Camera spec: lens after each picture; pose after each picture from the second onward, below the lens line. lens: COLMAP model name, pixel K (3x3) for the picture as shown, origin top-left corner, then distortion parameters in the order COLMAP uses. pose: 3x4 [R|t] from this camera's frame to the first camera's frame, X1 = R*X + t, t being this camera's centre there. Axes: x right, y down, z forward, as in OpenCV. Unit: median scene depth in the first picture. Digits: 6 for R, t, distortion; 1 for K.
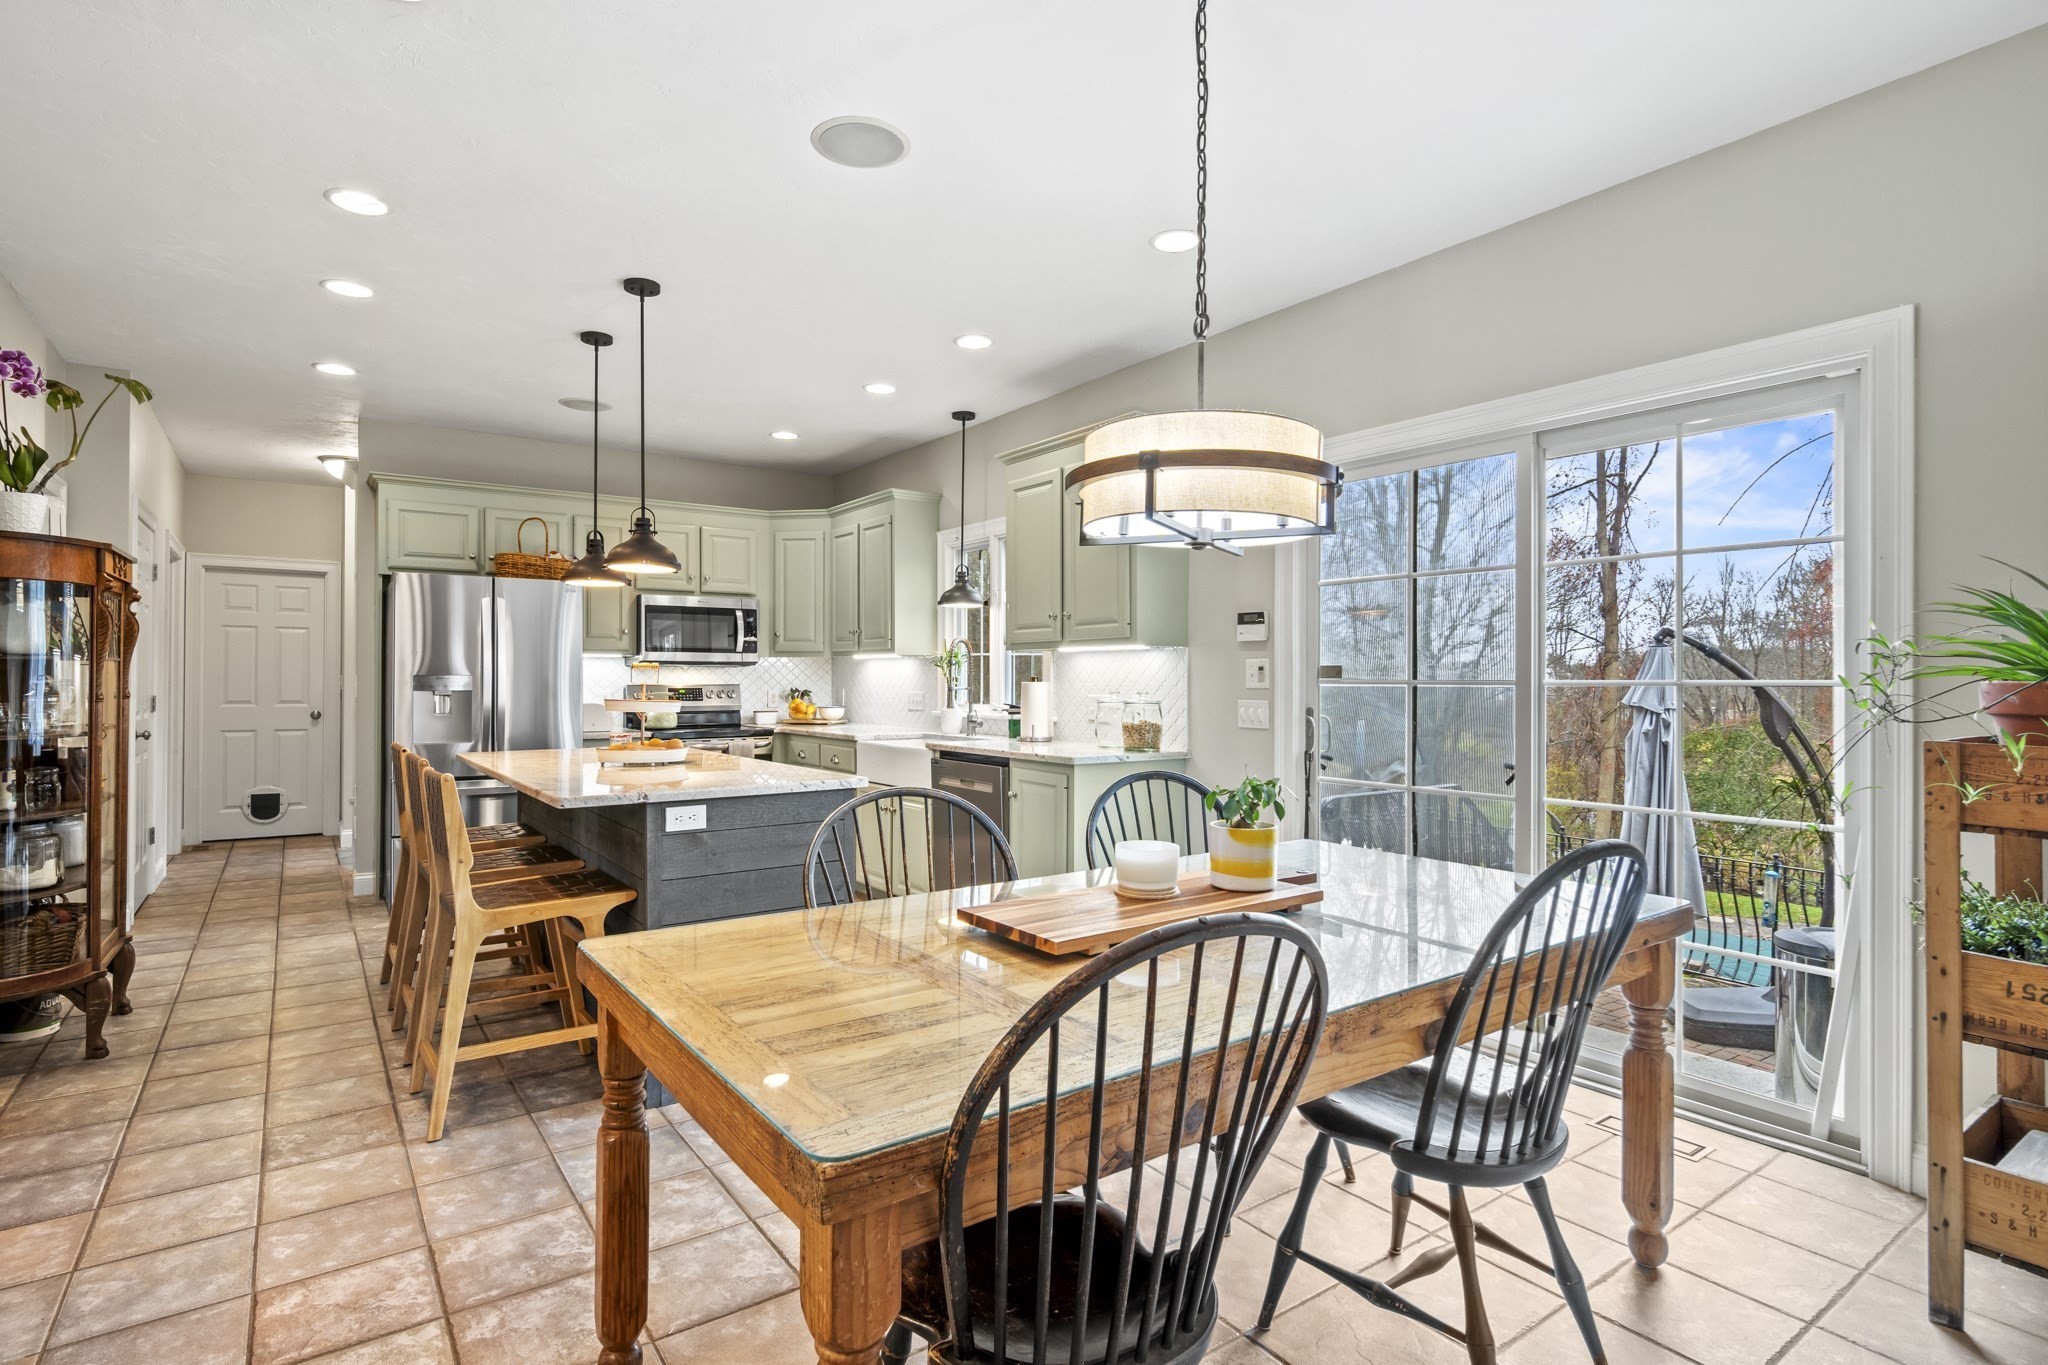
lens RADIAL K [[1016.1, 0, 1013.8], [0, 1016.1, 675.1], [0, 0, 1]] dist [-0.000236, -0.000609]
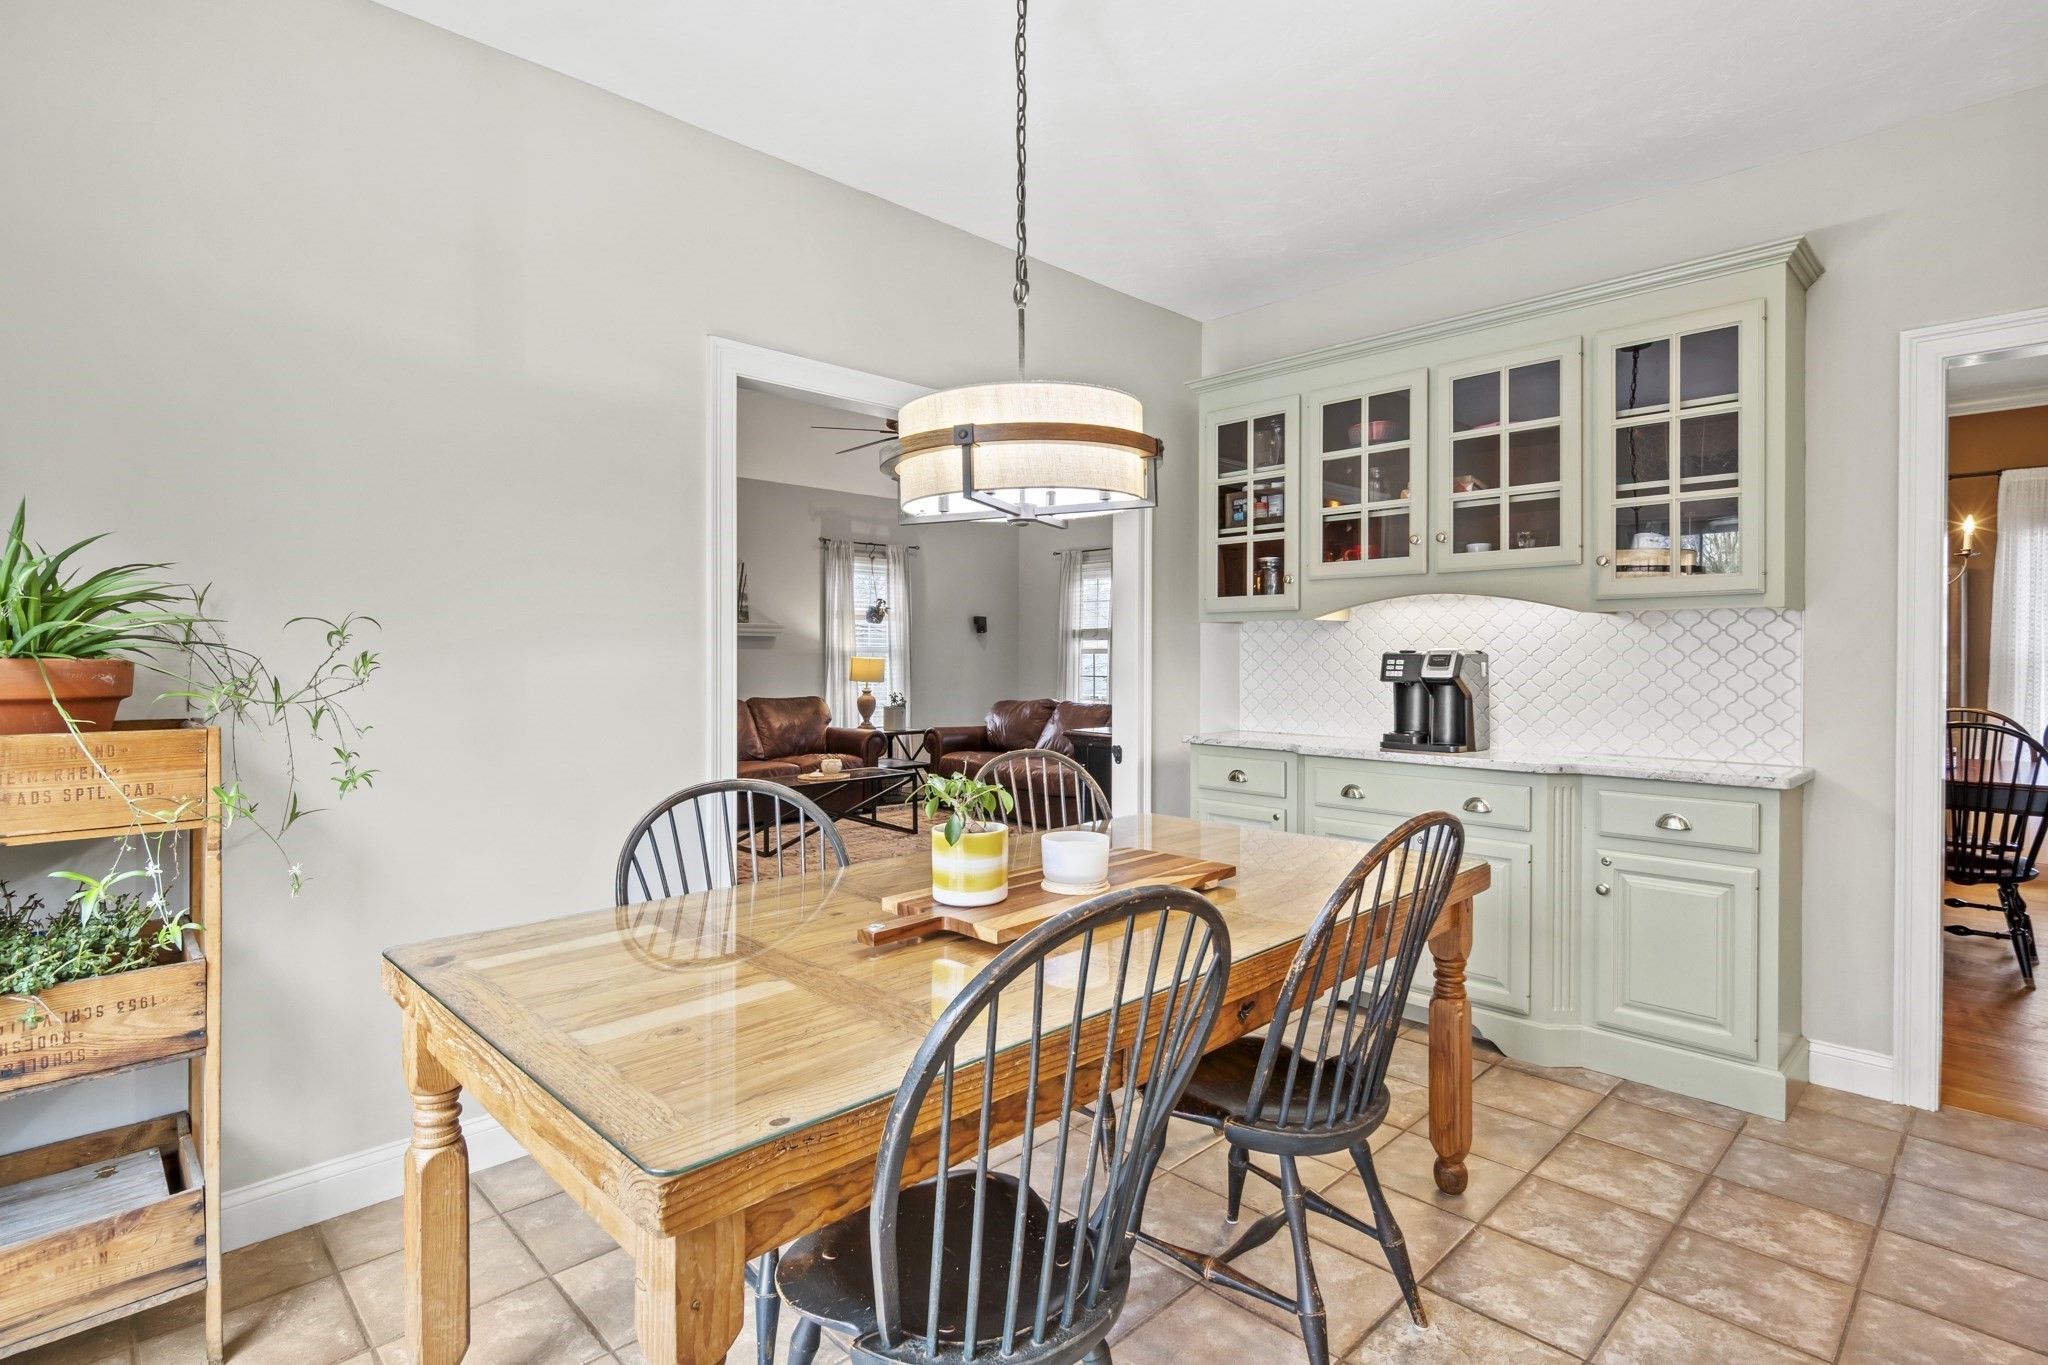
lens RADIAL K [[991.6, 0, 1022.7], [0, 991.6, 671.3], [0, 0, 1]] dist [-0.001460, -0.000507]
pose [[-0.987479, -0.000773, -0.157747, 0.111962], [-0.002614, 0.999931, 0.011465, 0.003000], [0.157727, 0.011734, -0.987413, 0.671286]]
